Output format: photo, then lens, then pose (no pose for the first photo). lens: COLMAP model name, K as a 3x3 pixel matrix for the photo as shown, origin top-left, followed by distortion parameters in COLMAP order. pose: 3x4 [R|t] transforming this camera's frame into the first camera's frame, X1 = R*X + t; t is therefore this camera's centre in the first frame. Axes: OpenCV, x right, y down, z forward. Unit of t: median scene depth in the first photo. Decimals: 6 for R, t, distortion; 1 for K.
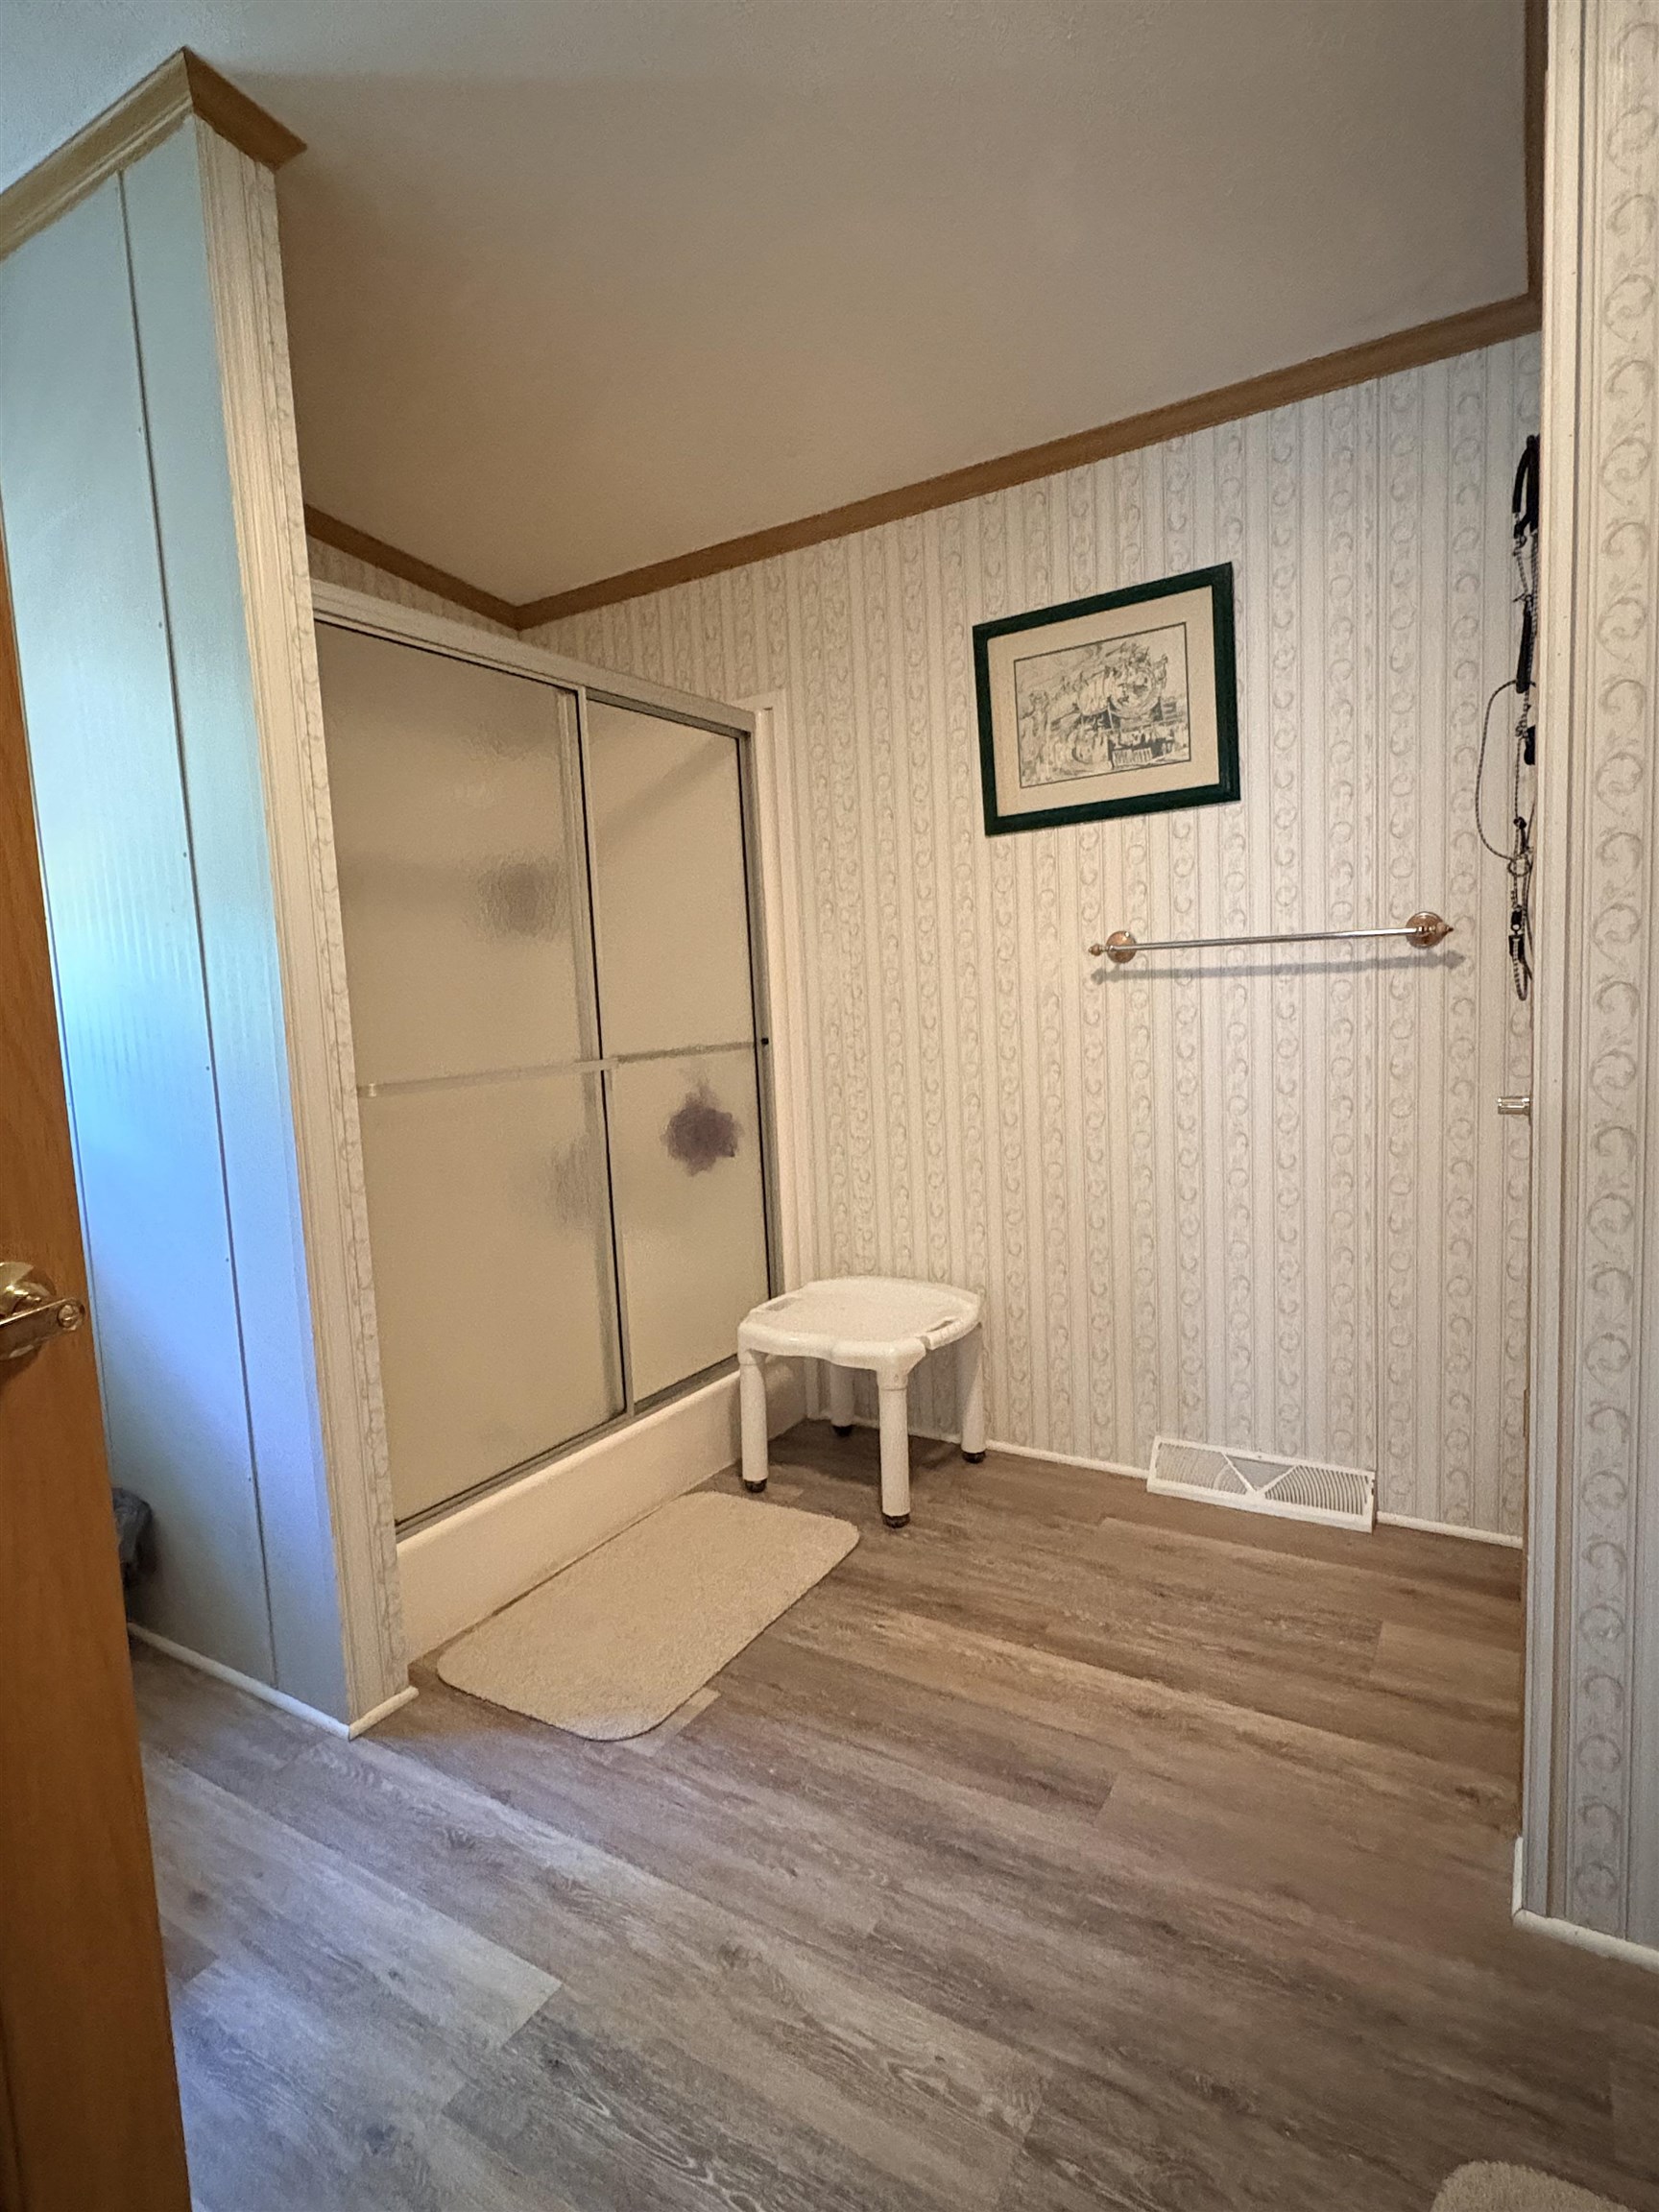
lens RADIAL K [[1140.4, 0, 841.1], [0, 1140.4, 1101.0], [0, 0, 1]] dist [0.002392, -0.000538]
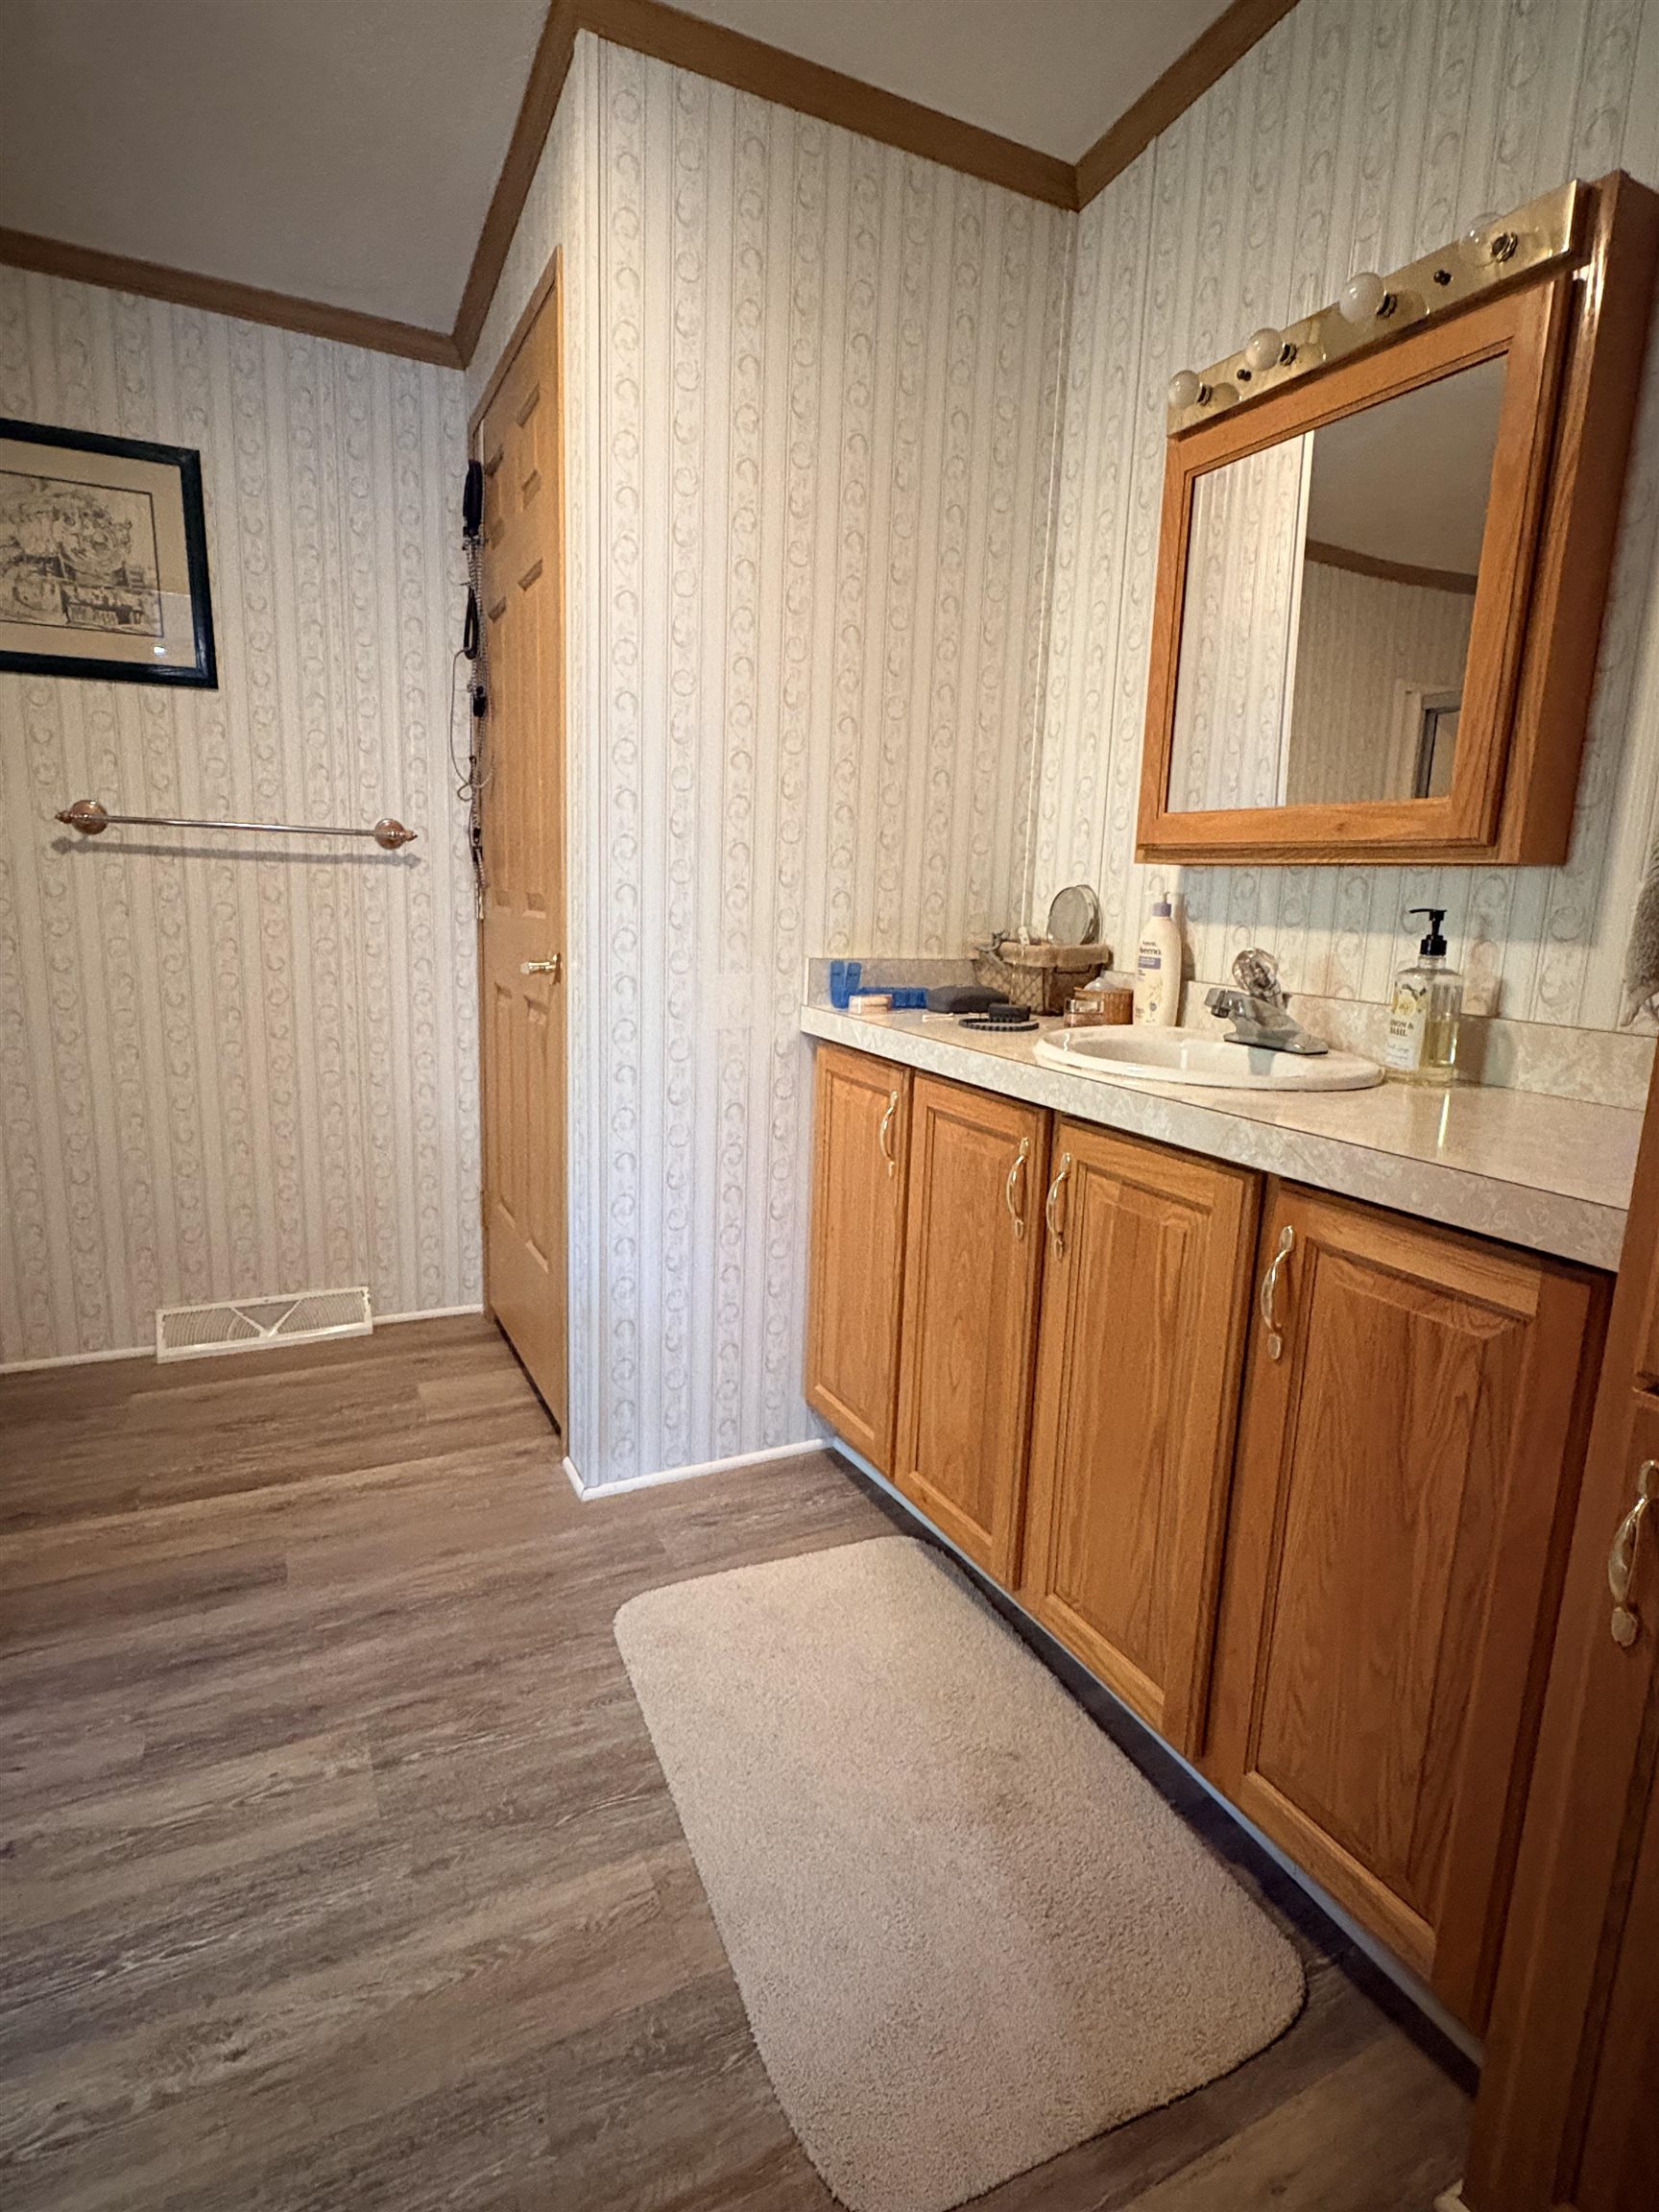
lens RADIAL K [[1140.4, 0, 835.8], [0, 1140.4, 1095.9], [0, 0, 1]] dist [0.002392, -0.000538]
pose [[0.519901, -0.090688, 0.849399, -0.276958], [0.020461, 0.995385, 0.093750, 0.021888], [-0.853981, -0.031361, 0.519357, -0.042423]]
